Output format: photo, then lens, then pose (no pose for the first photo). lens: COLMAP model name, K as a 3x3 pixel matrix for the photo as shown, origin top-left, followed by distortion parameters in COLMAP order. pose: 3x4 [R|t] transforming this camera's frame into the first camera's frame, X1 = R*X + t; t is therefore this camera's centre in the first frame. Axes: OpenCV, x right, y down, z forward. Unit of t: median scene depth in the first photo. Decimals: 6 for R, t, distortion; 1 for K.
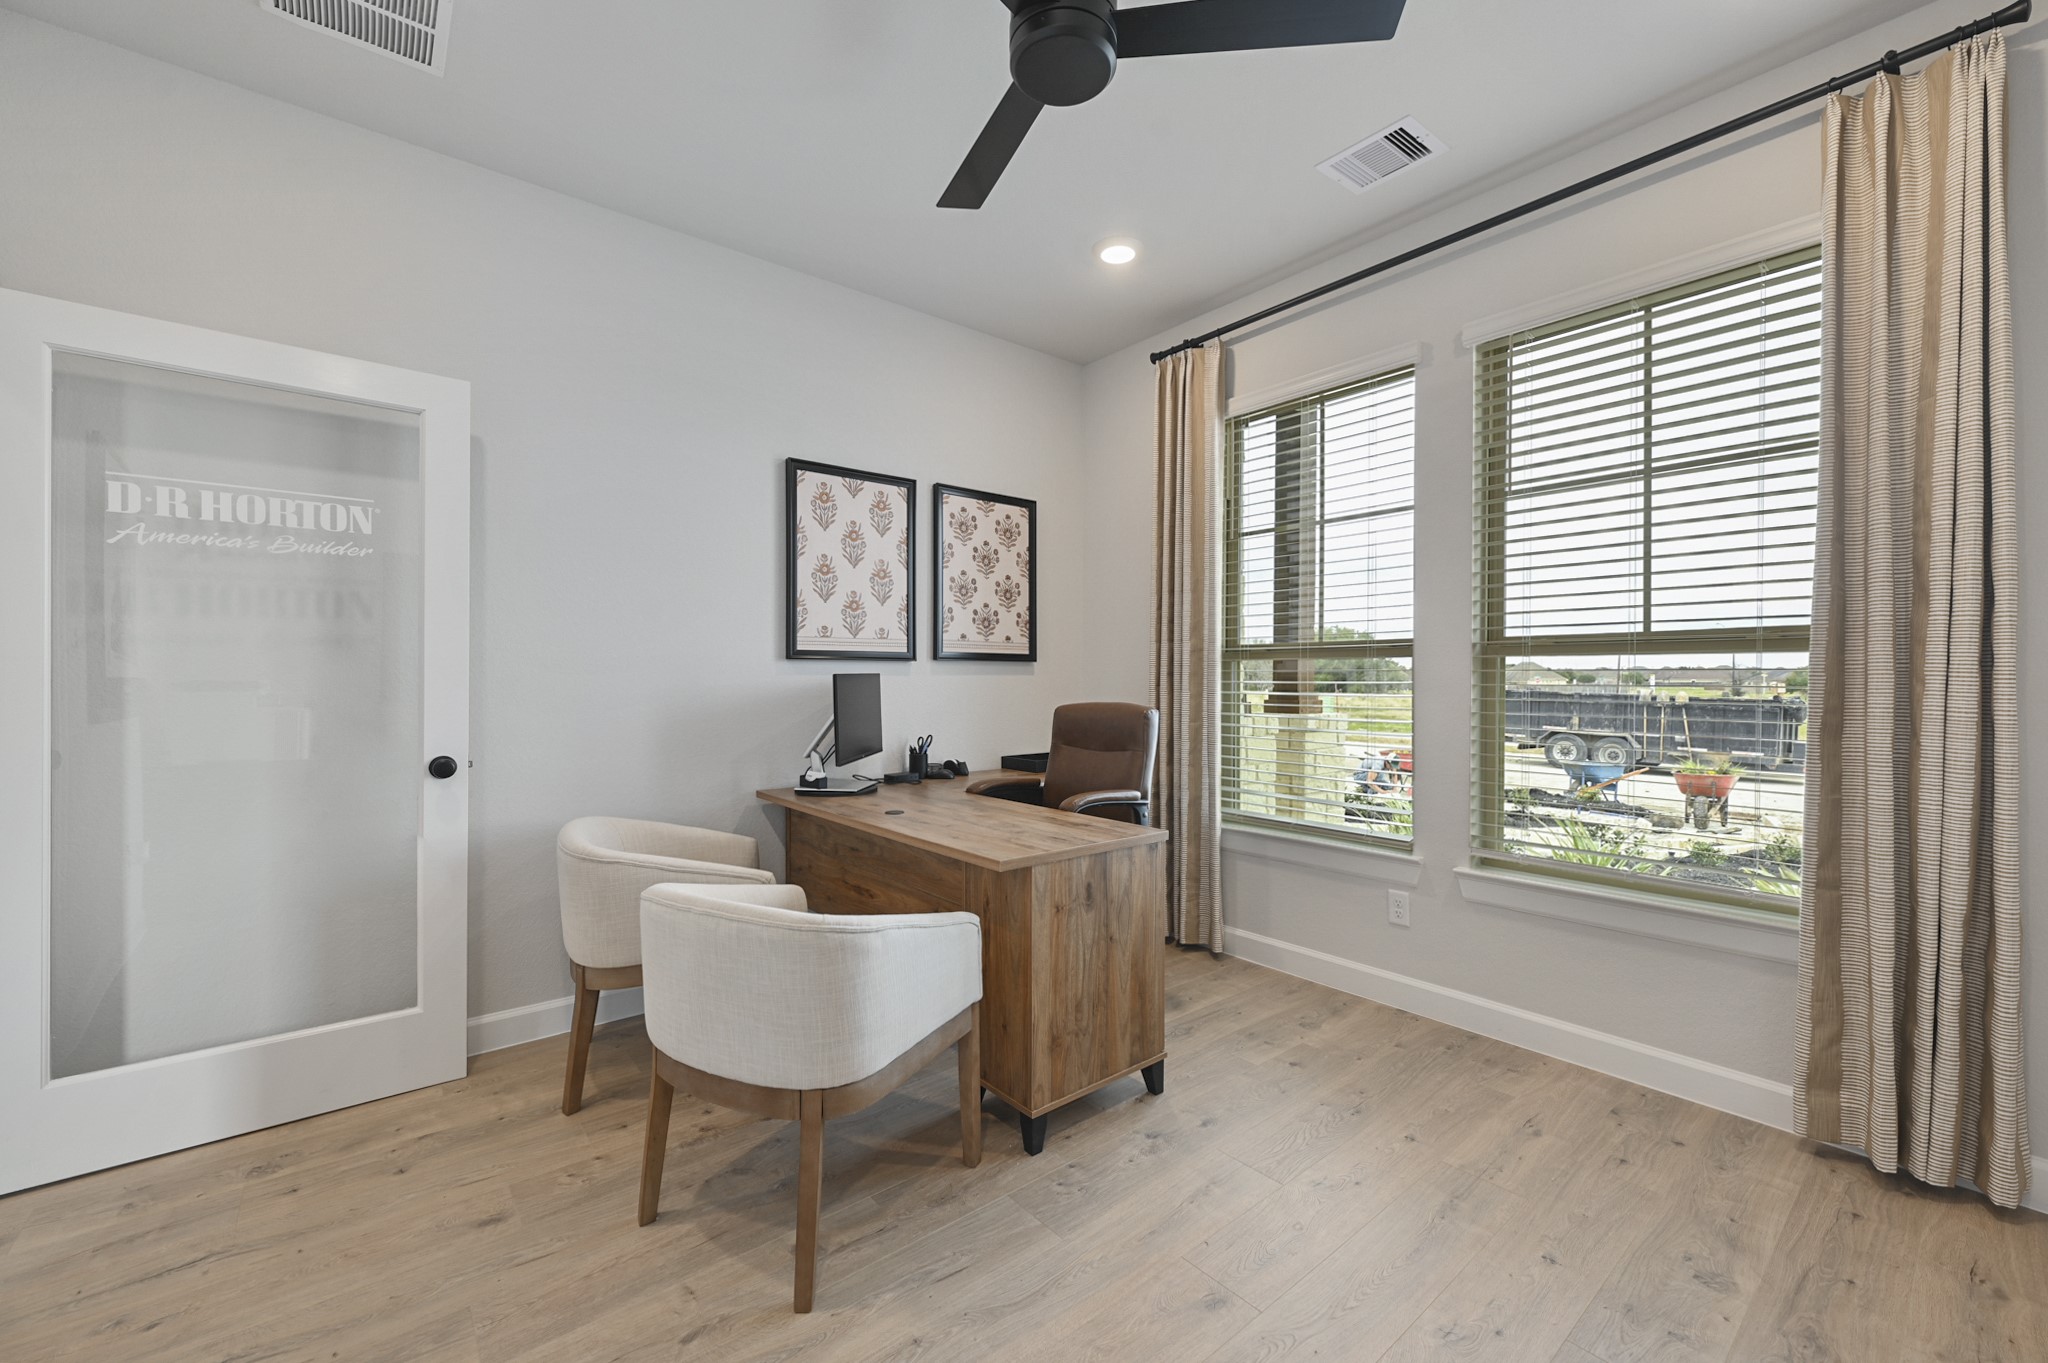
lens RADIAL K [[806.9, 0, 1022.4], [0, 806.9, 675.0], [0, 0, 1]] dist [0.001355, 0.000064]
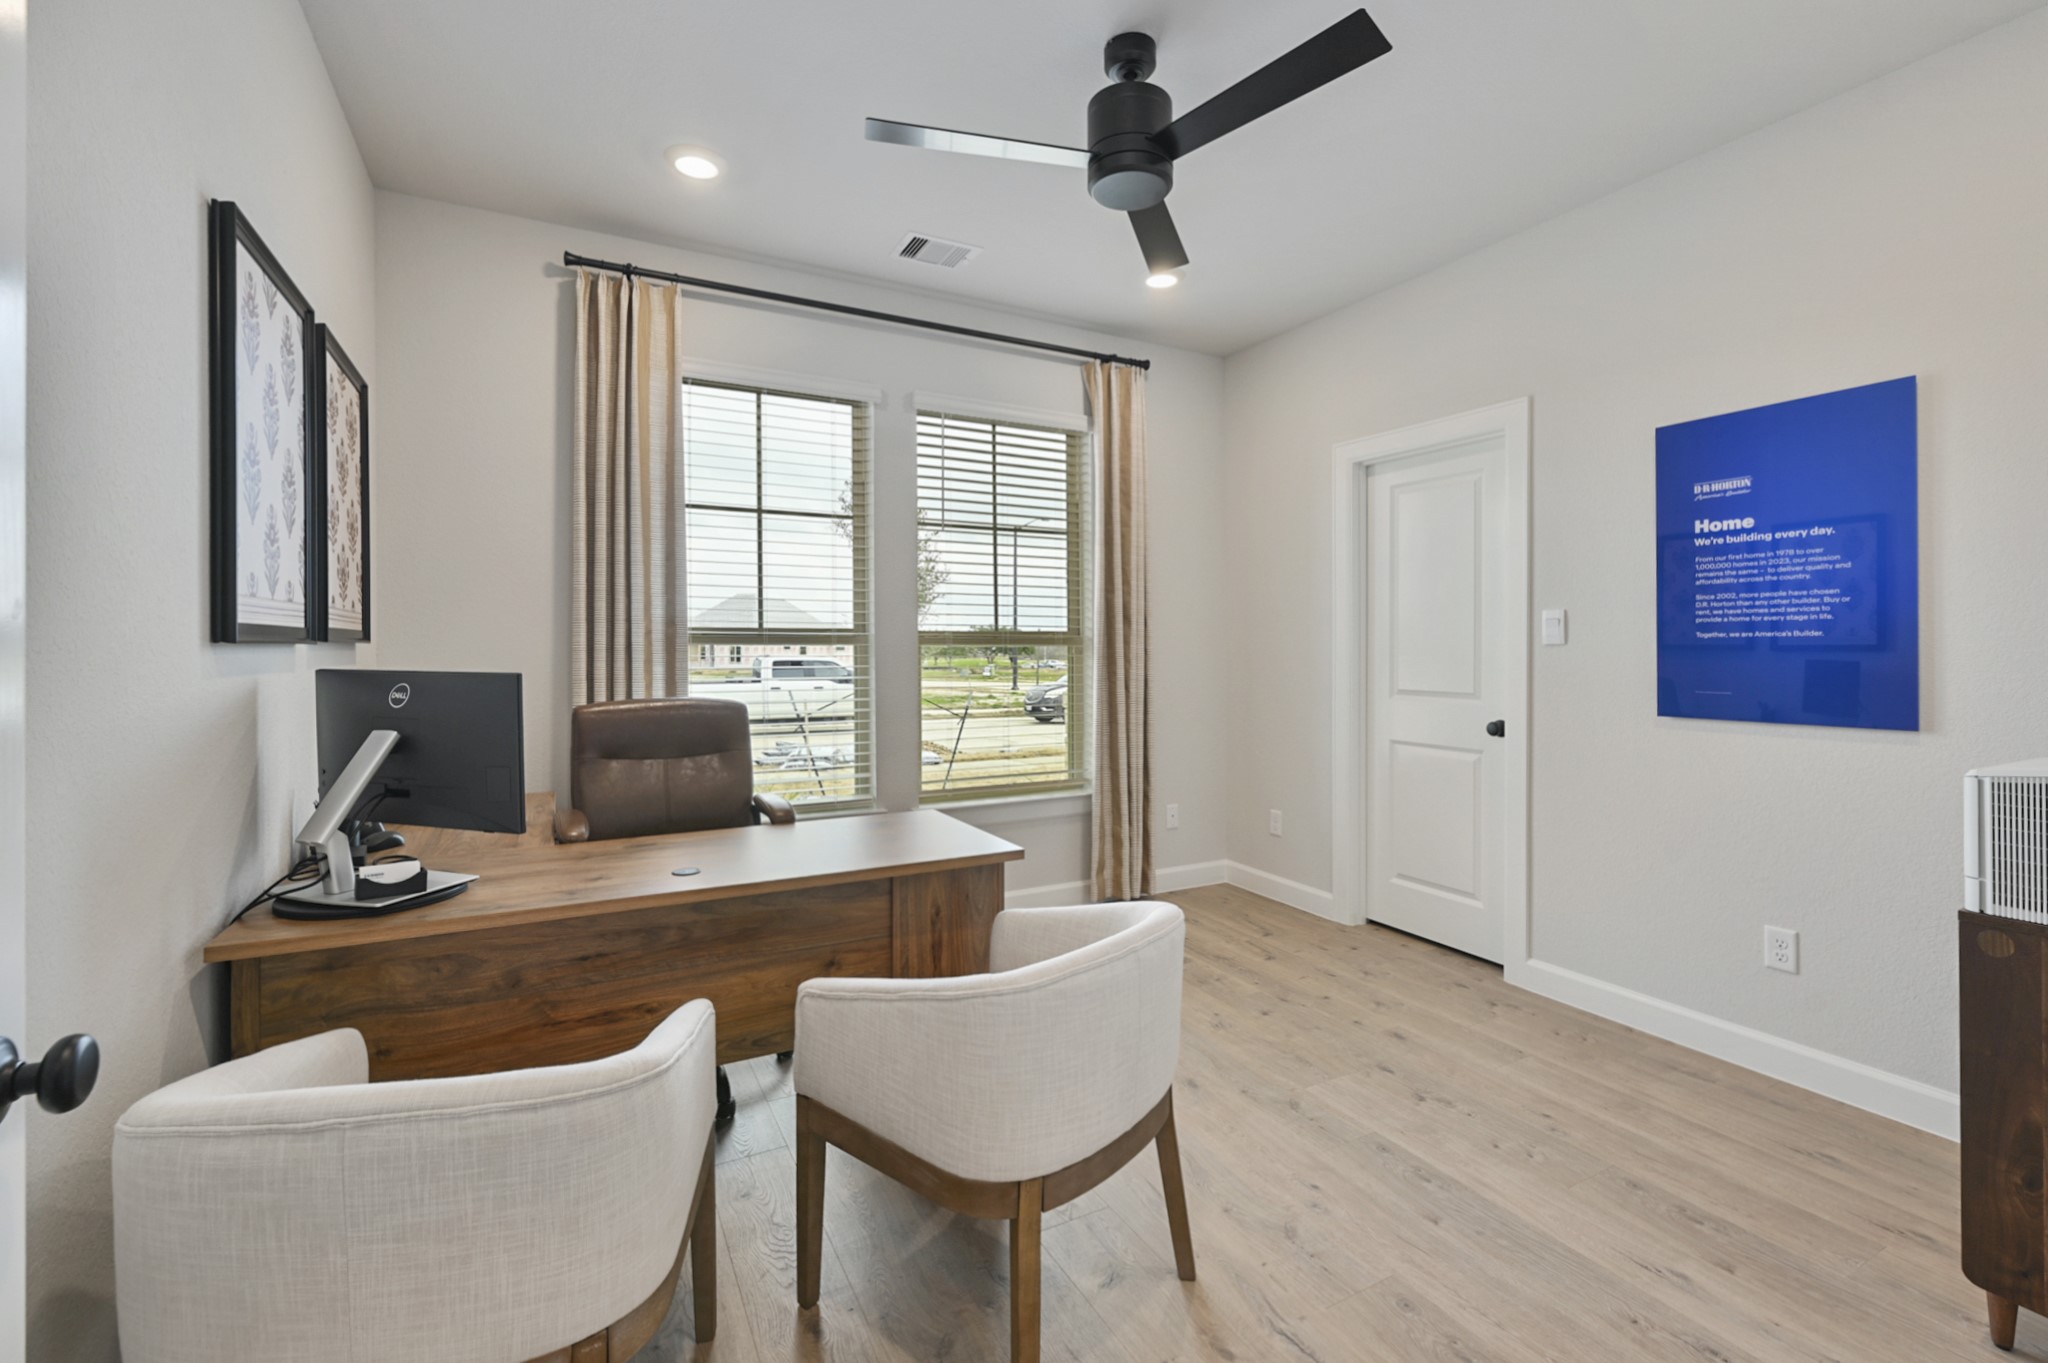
lens RADIAL K [[890.6, 0, 1037.4], [0, 890.6, 650.0], [0, 0, 1]] dist [-0.001059, -0.000466]
pose [[0.177485, -0.004902, 0.984111, -0.704357], [0.004329, 0.999982, 0.004201, -0.015665], [-0.984114, 0.003515, 0.177503, 0.459417]]
